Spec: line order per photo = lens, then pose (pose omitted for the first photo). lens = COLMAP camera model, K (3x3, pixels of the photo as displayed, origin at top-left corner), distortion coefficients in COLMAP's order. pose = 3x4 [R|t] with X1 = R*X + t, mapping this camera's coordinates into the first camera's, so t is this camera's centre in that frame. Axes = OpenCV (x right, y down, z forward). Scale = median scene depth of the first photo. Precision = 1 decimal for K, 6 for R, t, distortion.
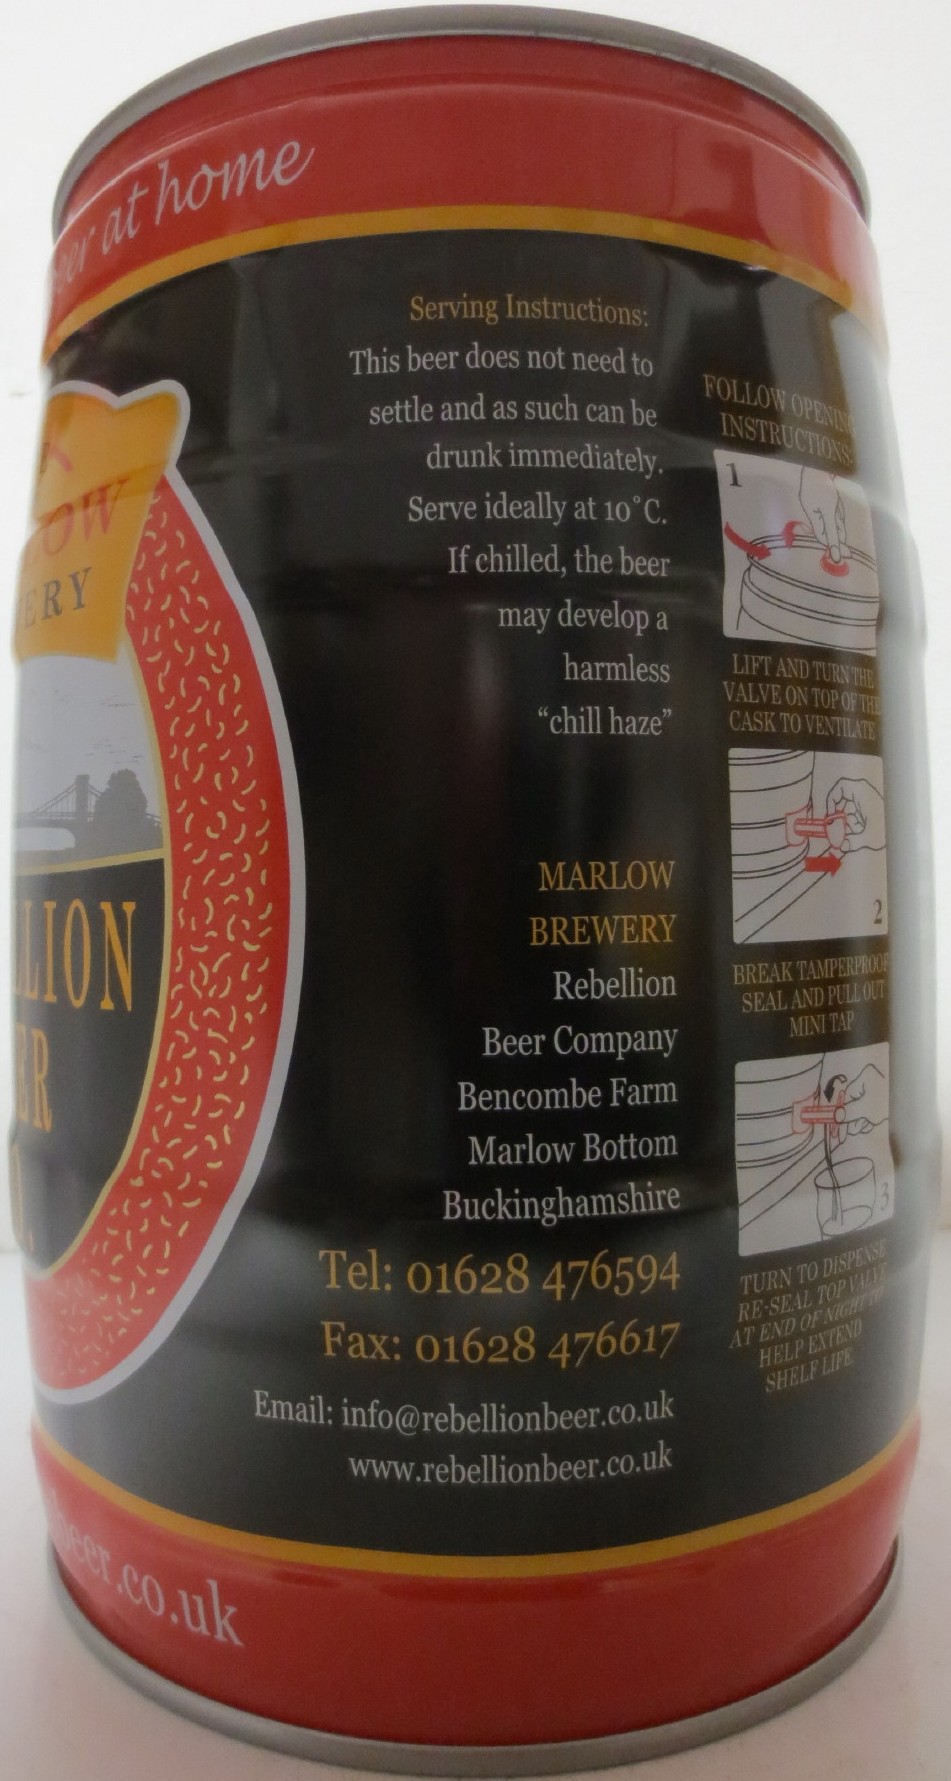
lens RADIAL K [[1301.8, 0, 395.7], [0, 1301.8, 887.7], [0, 0, 1]] dist [-0.064140, -0.000120]
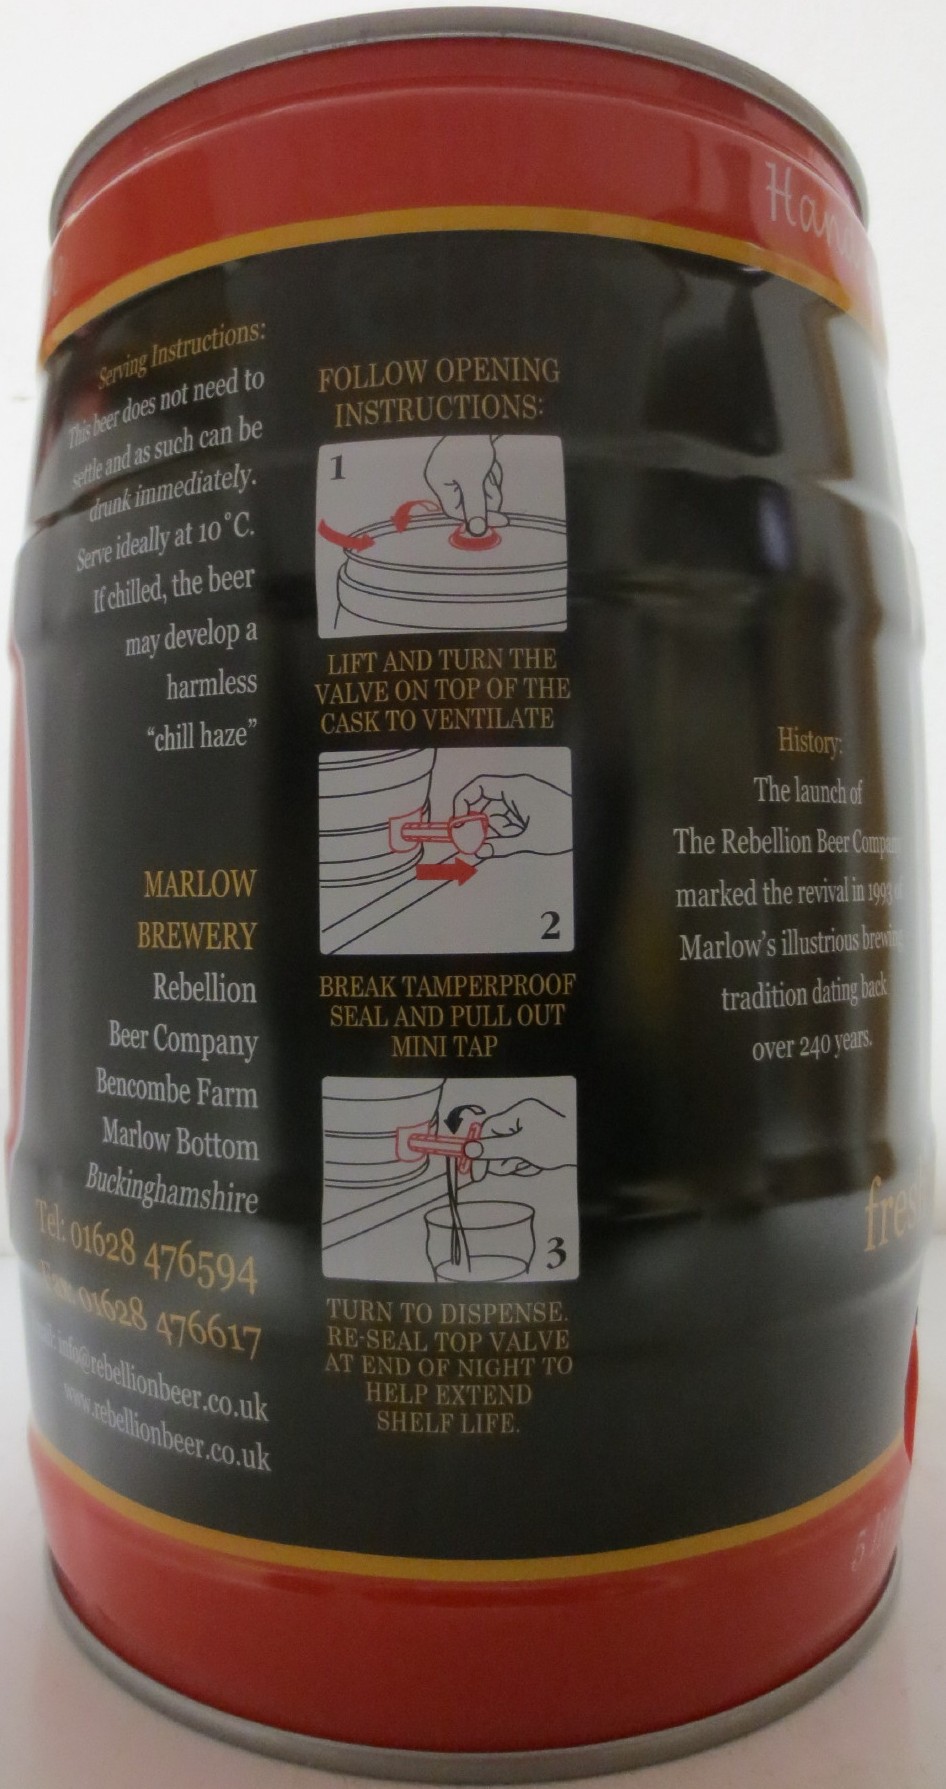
lens RADIAL K [[1300.2, 0, 402.5], [0, 1300.2, 892.3], [0, 0, 1]] dist [-0.058677, -0.005440]
pose [[0.792553, 0.009286, -0.609732, 0.900637], [-0.004983, 0.999949, 0.008752, -0.011980], [0.609783, -0.003898, 0.792559, 0.264831]]
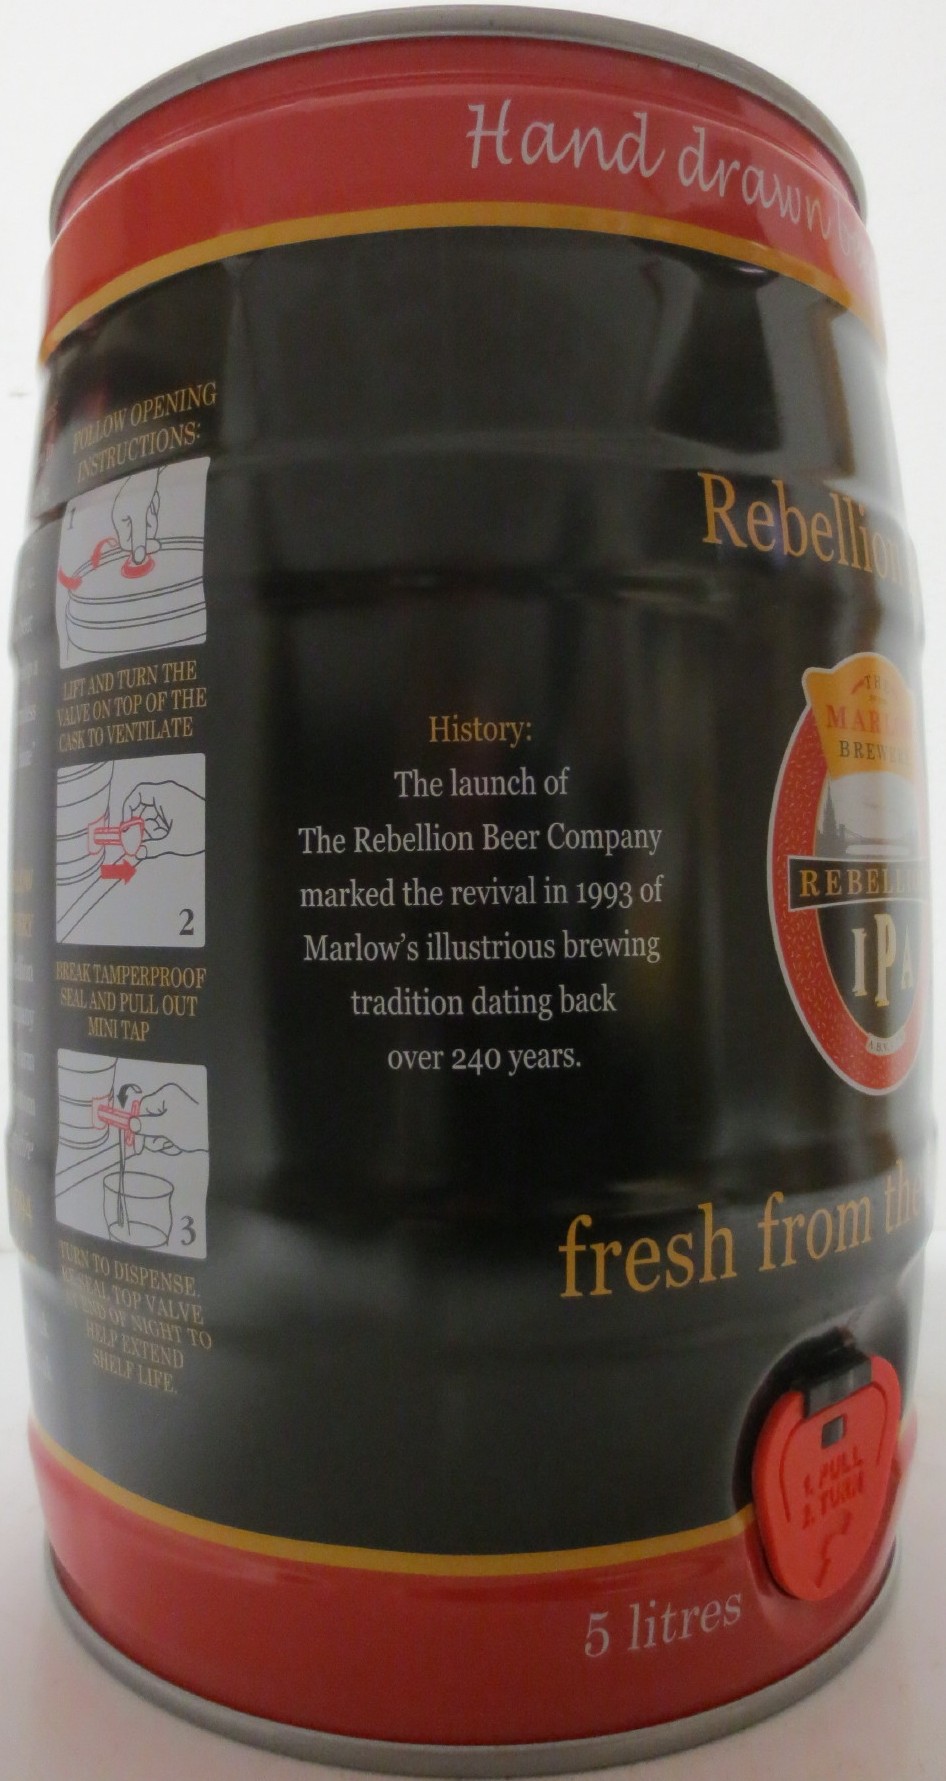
lens RADIAL K [[1301.8, 0, 393.2], [0, 1301.8, 887.7], [0, 0, 1]] dist [-0.064140, -0.000120]
pose [[0.316018, 0.017840, -0.948585, 1.416222], [-0.002980, 0.999837, 0.017812, -0.025246], [0.948748, -0.002802, 0.316020, 0.919156]]
